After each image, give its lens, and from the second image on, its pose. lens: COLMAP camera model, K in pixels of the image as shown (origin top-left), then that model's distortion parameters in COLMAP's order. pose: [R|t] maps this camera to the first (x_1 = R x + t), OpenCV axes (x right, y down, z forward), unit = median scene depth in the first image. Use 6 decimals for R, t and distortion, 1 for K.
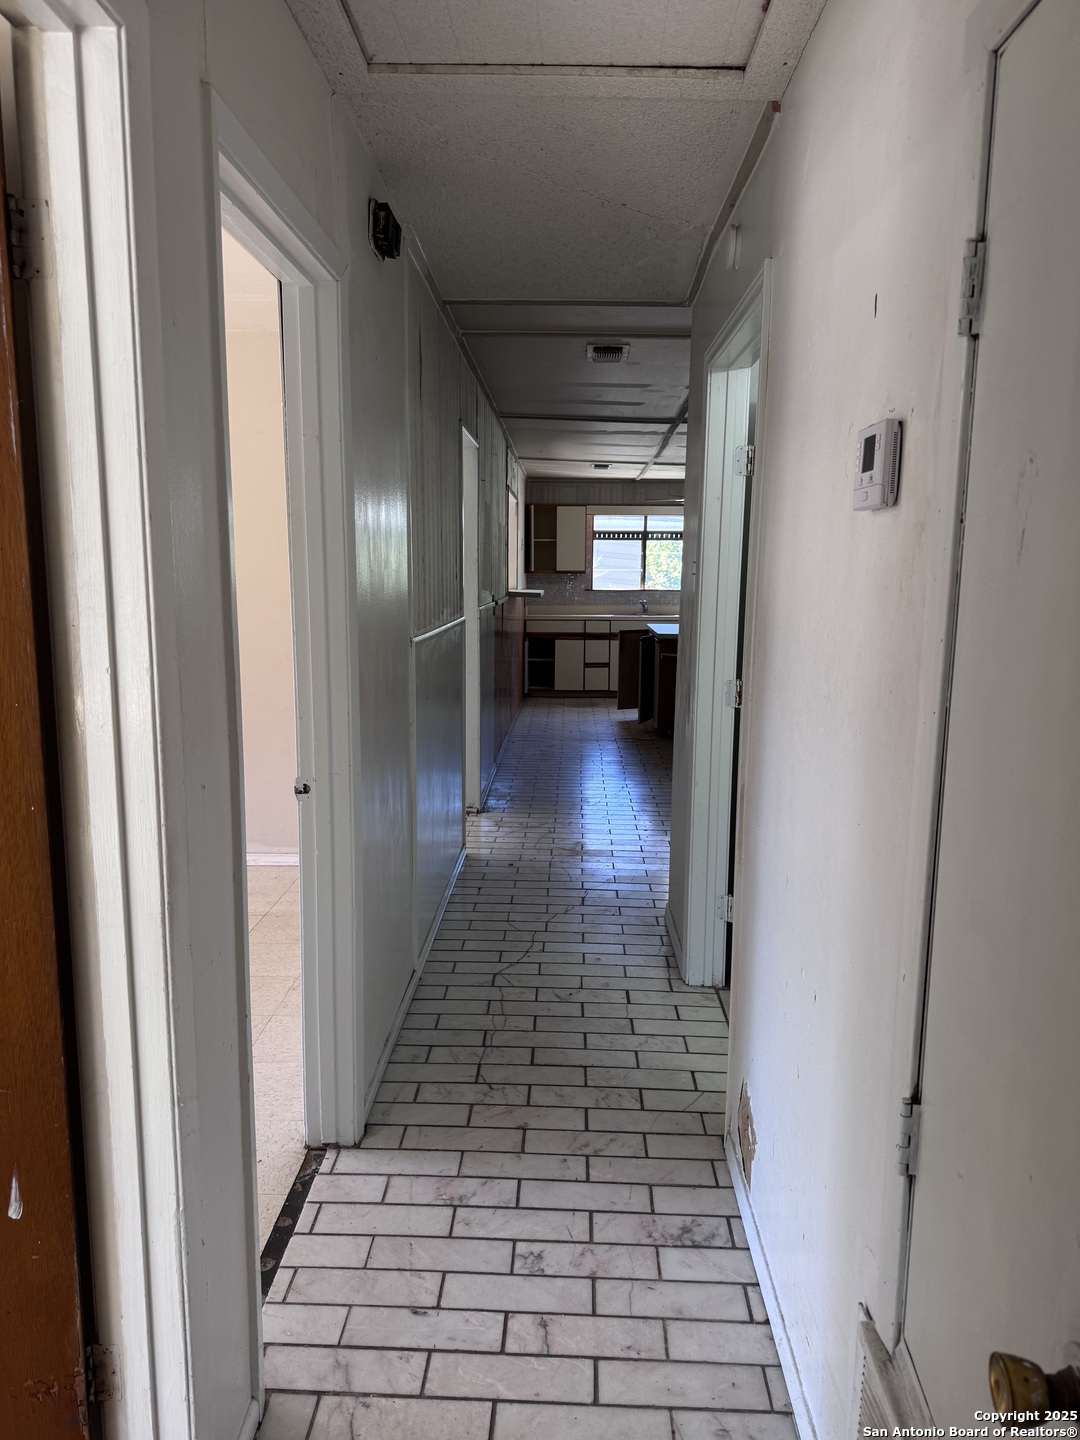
lens RADIAL K [[1021.3, 0, 543.8], [0, 1021.3, 726.0], [0, 0, 1]] dist [0.049504, -0.055729]
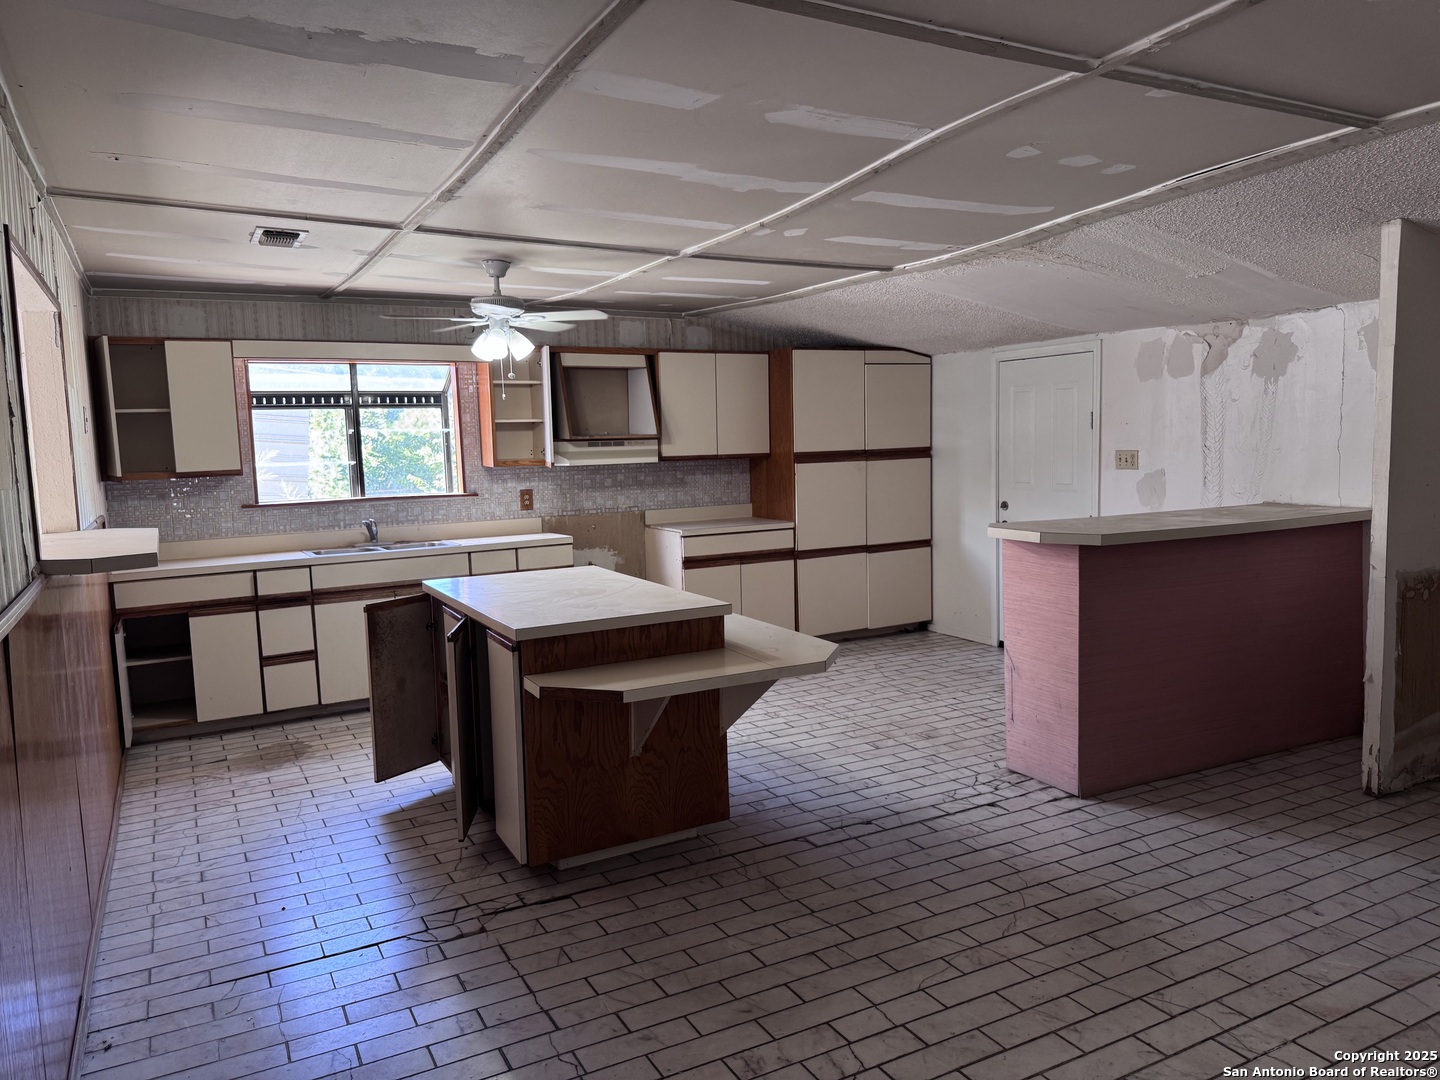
lens RADIAL K [[1021.3, 0, 728.4], [0, 1021.3, 543.0], [0, 0, 1]] dist [0.049504, -0.055729]
pose [[0.865432, -0.086571, 0.493490, -0.005183], [0.115001, 0.992985, -0.027482, -0.074880], [-0.487649, 0.080535, 0.869317, 0.447644]]
